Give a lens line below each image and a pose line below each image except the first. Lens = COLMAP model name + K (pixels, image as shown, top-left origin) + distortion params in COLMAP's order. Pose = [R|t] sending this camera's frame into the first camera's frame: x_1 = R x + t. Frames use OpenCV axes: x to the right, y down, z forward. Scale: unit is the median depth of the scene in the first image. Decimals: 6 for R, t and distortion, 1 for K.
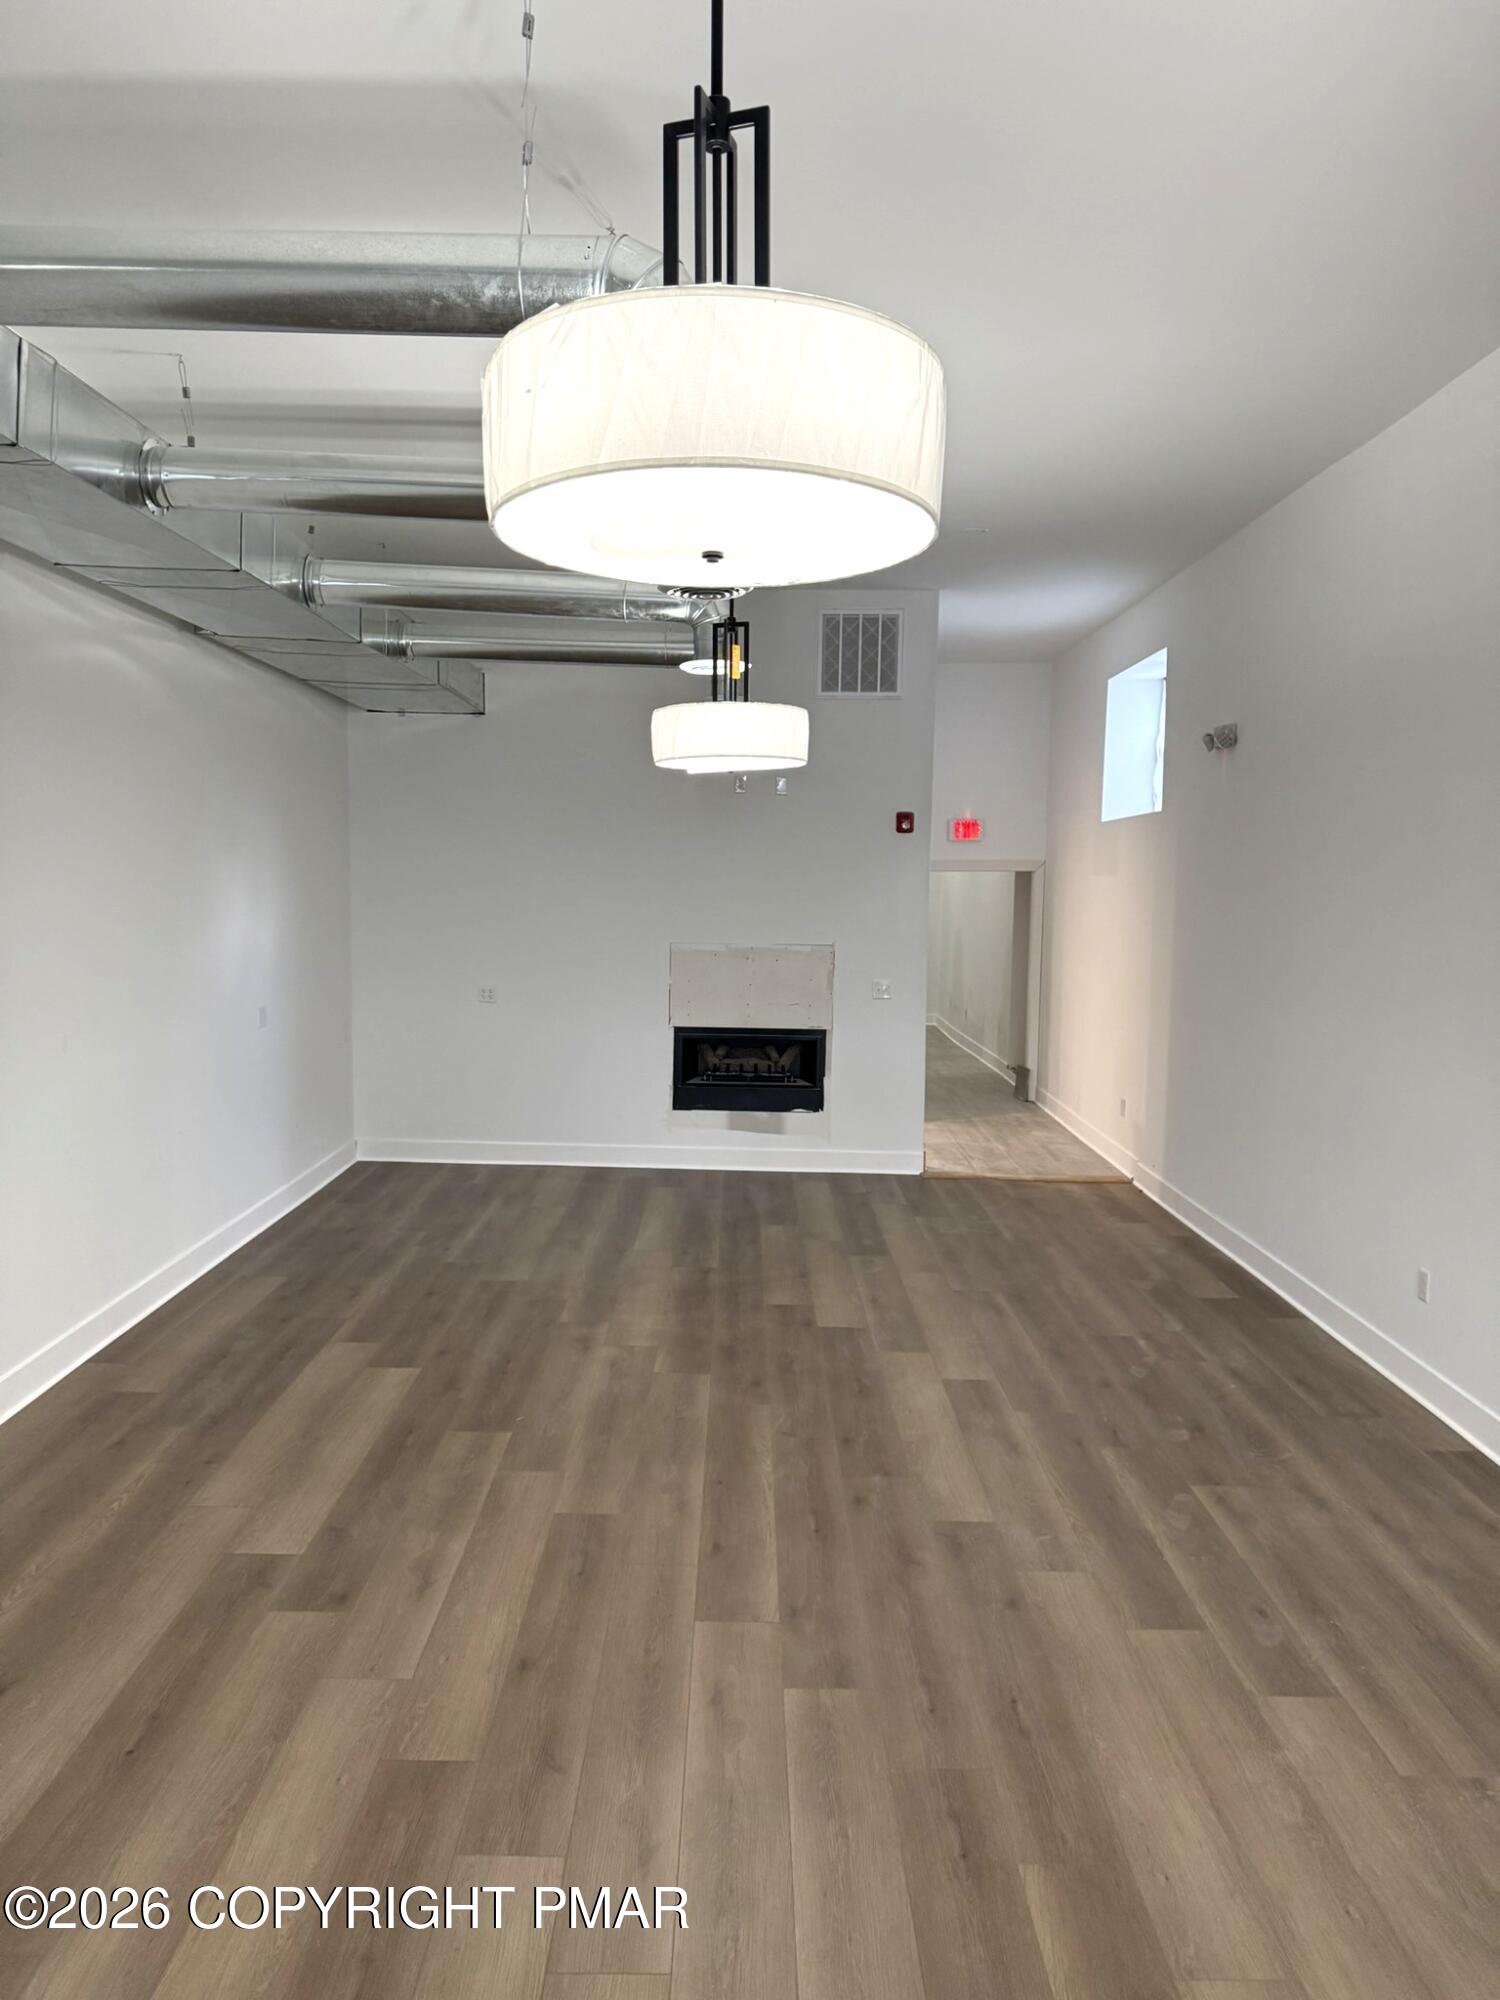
lens RADIAL K [[1404.7, 0, 745.5], [0, 1404.7, 1010.7], [0, 0, 1]] dist [0.005075, 0.000389]
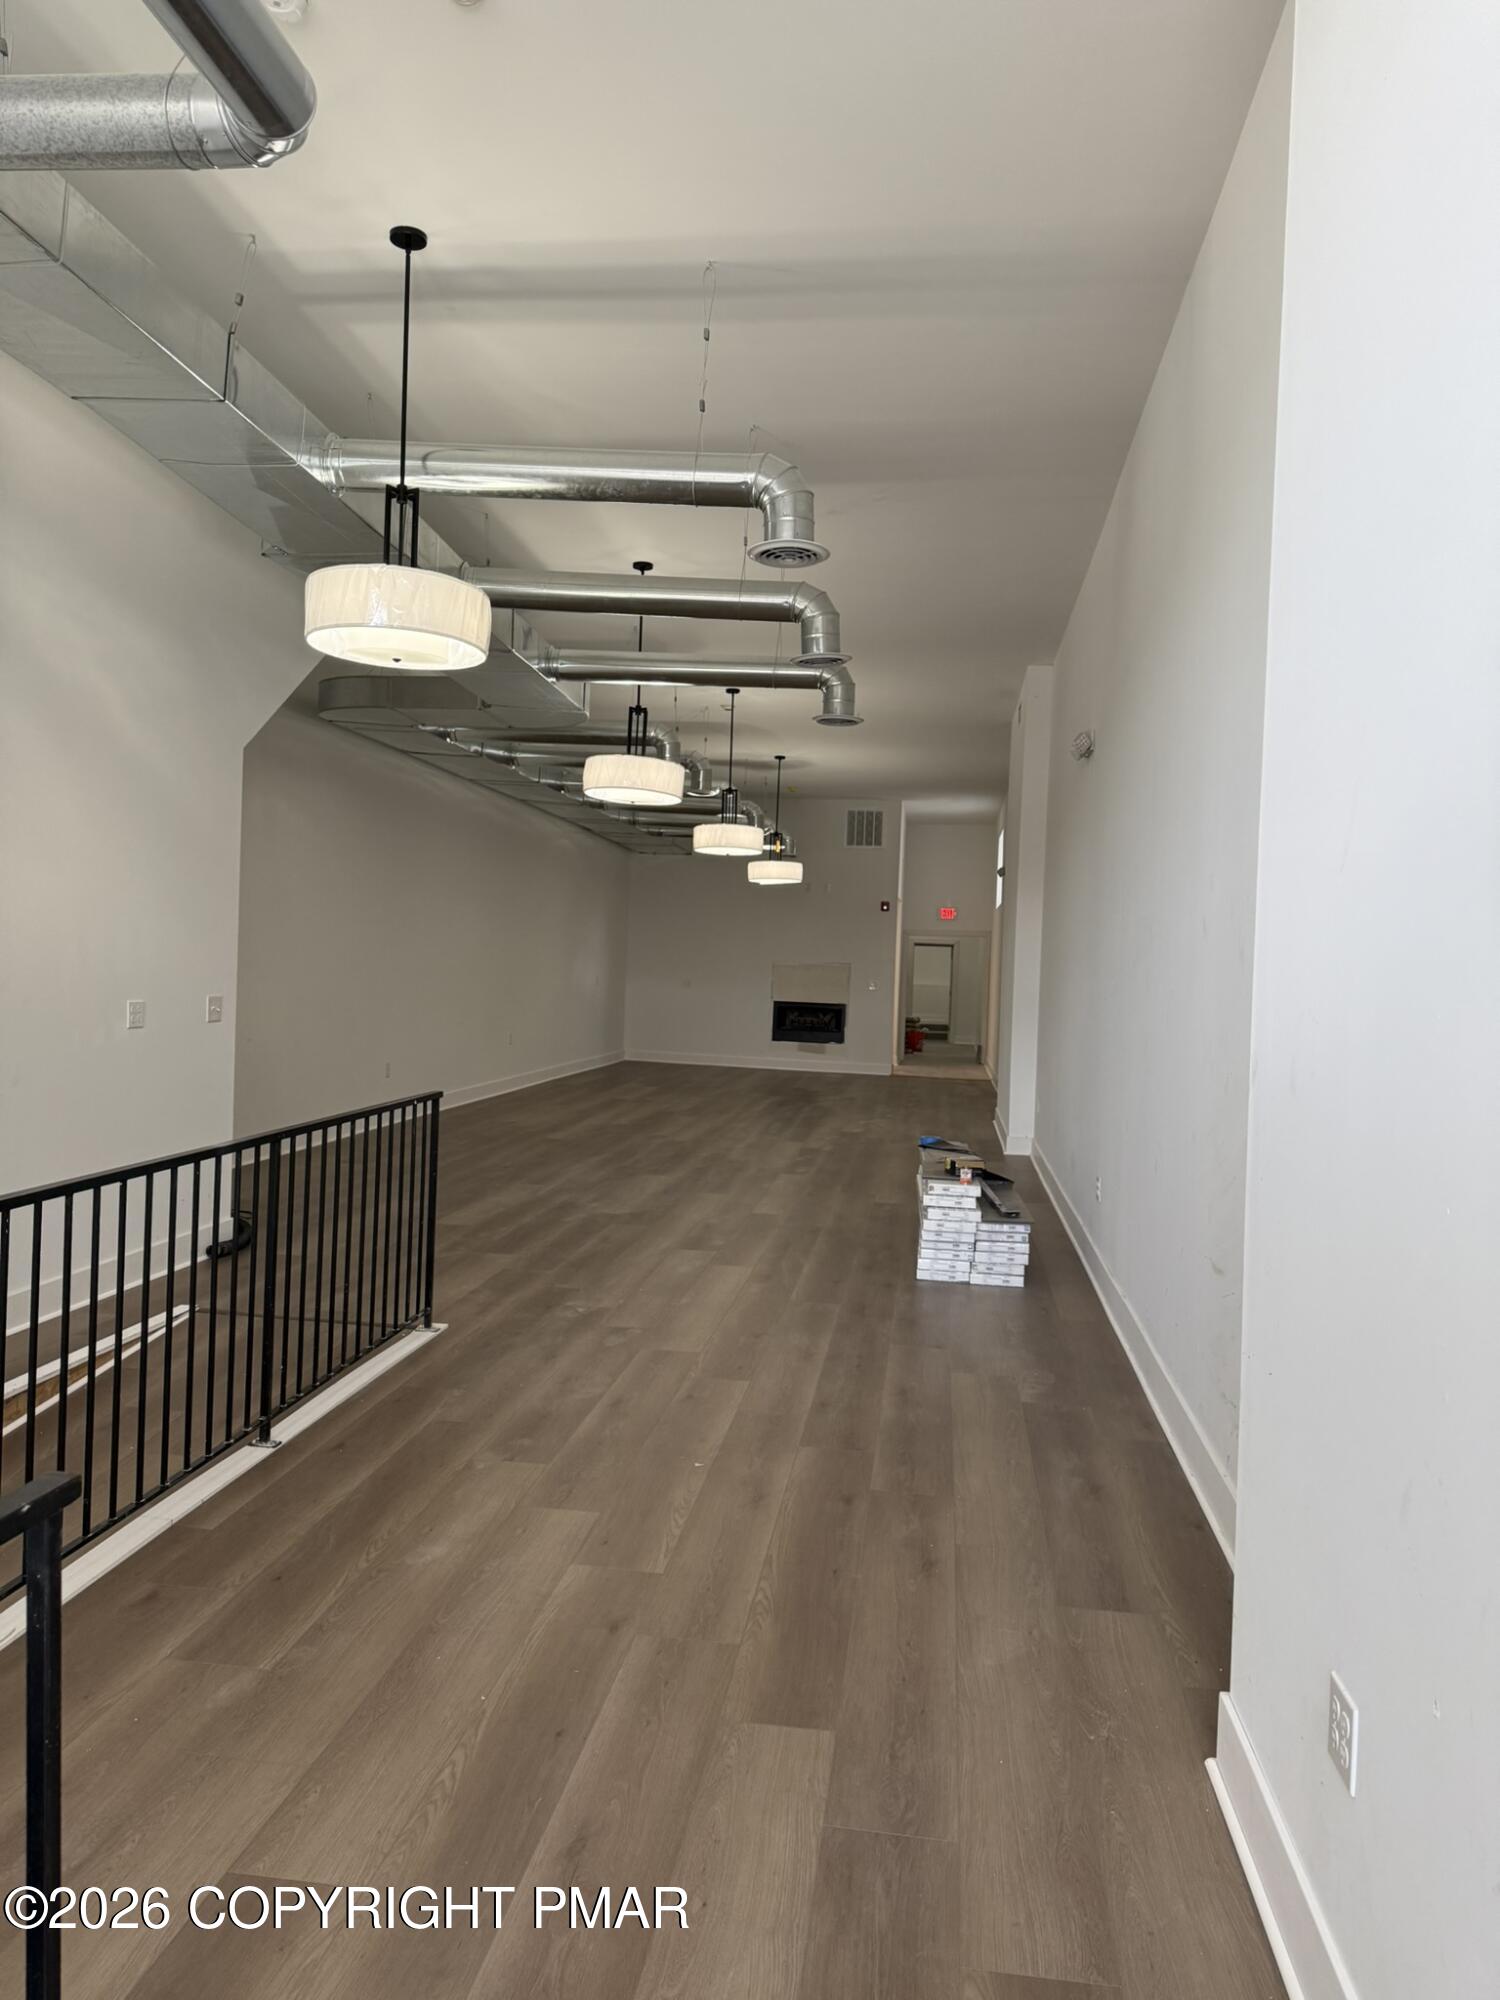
lens RADIAL K [[1404.7, 0, 755.0], [0, 1404.7, 994.5], [0, 0, 1]] dist [0.005075, 0.000389]
pose [[0.990915, 0.024663, -0.132208, 0.202557], [-0.035298, 0.996272, -0.078714, 0.171114], [0.129774, 0.082666, 0.988092, -1.106389]]
